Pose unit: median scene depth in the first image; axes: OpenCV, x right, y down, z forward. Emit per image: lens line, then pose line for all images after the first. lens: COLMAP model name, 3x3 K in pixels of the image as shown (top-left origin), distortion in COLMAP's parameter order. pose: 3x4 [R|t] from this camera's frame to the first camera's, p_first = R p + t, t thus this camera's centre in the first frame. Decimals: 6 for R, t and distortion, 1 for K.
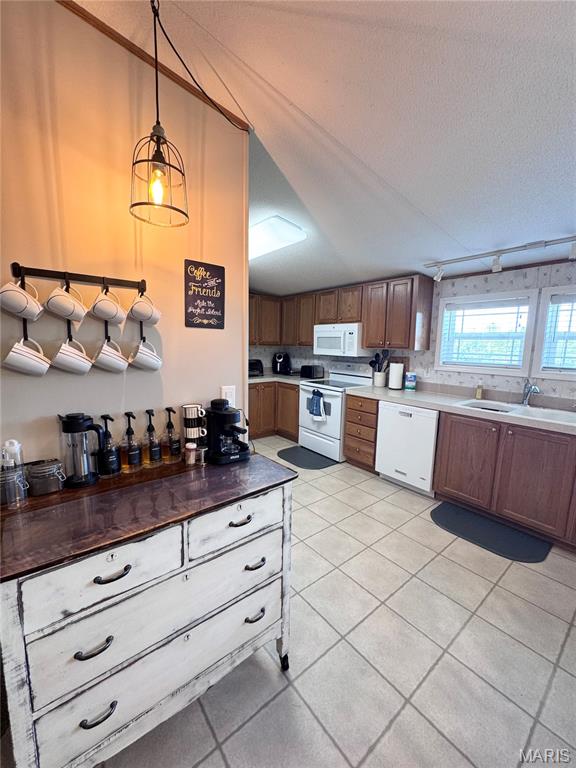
lens RADIAL K [[303.9, 0, 285.0], [0, 303.9, 384.5], [0, 0, 1]] dist [-0.008660, 0.000364]
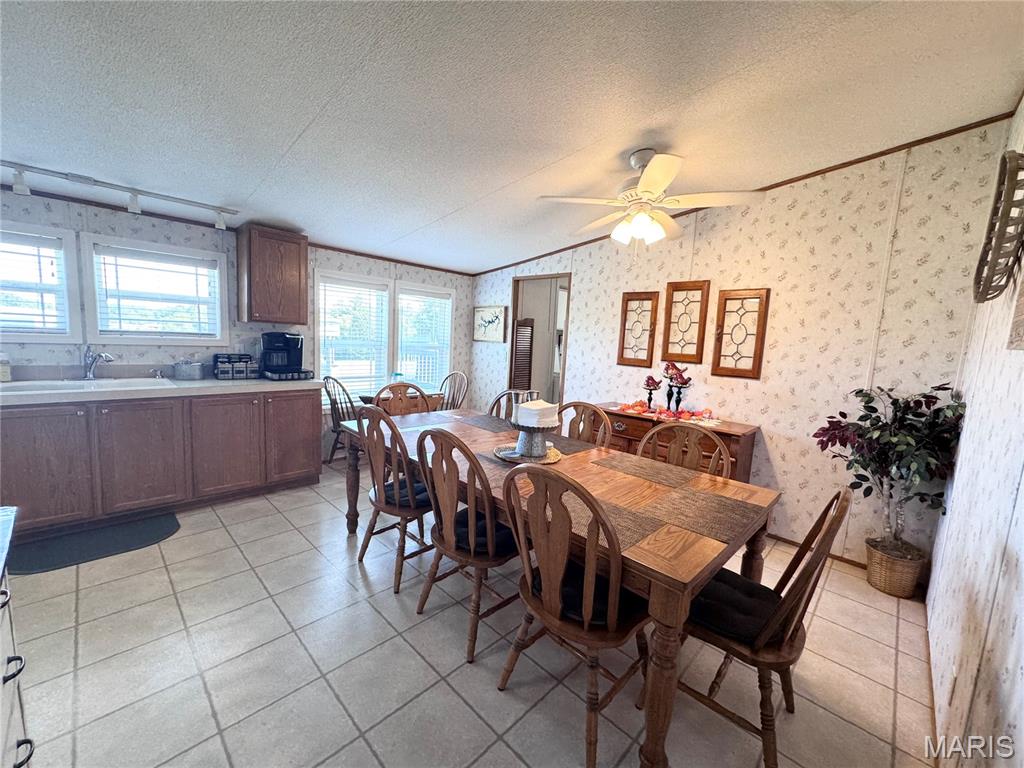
lens RADIAL K [[405.2, 0, 512.8], [0, 405.2, 385.7], [0, 0, 1]] dist [-0.008660, 0.000364]
pose [[-0.141737, -0.140857, 0.979832, -0.418318], [0.083844, 0.984559, 0.153665, 0.017654], [-0.986347, 0.103933, -0.127739, 0.041799]]
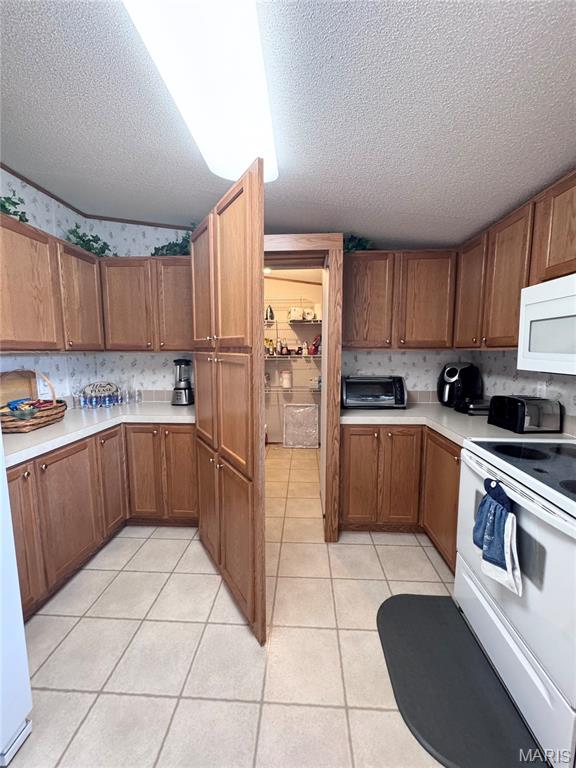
lens RADIAL K [[303.9, 0, 294.2], [0, 303.9, 389.0], [0, 0, 1]] dist [-0.008660, 0.000364]
pose [[0.755301, 0.064834, -0.652163, 0.224897], [-0.072036, 0.997278, 0.015714, -0.108455], [0.651407, 0.035110, 0.757916, 0.957489]]
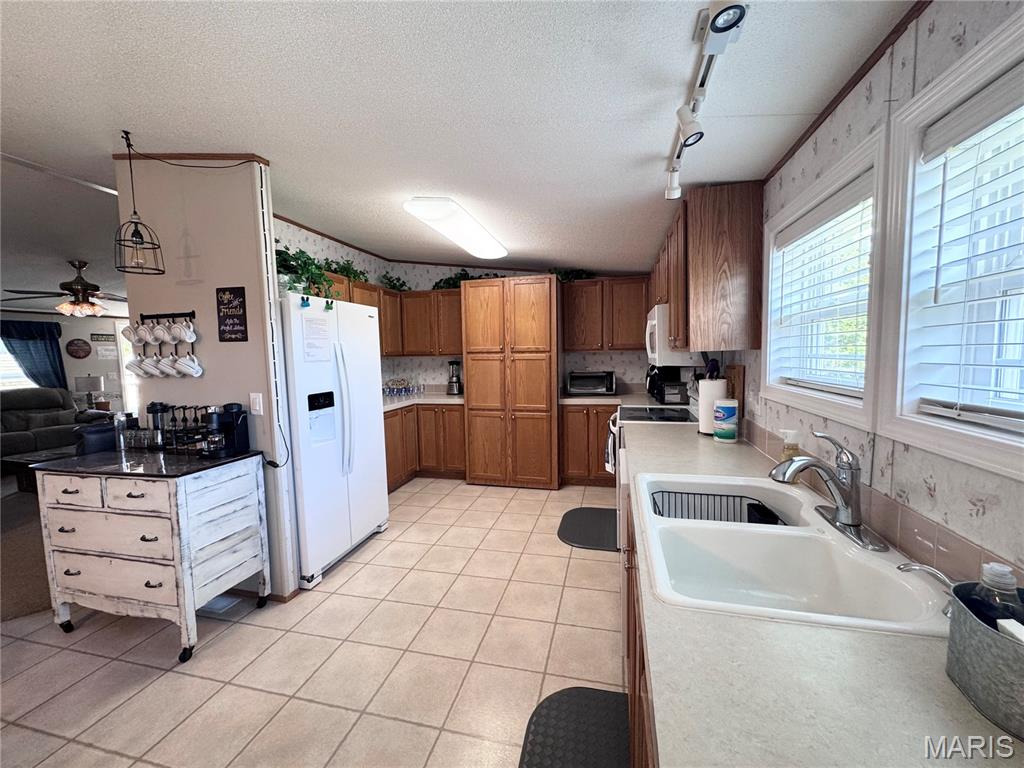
lens RADIAL K [[405.2, 0, 512.7], [0, 405.2, 385.2], [0, 0, 1]] dist [-0.008660, 0.000364]
pose [[0.619115, 0.031887, -0.784653, 0.948633], [-0.070270, 0.997417, -0.014911, -0.041377], [0.782150, 0.064369, 0.619756, 0.516757]]
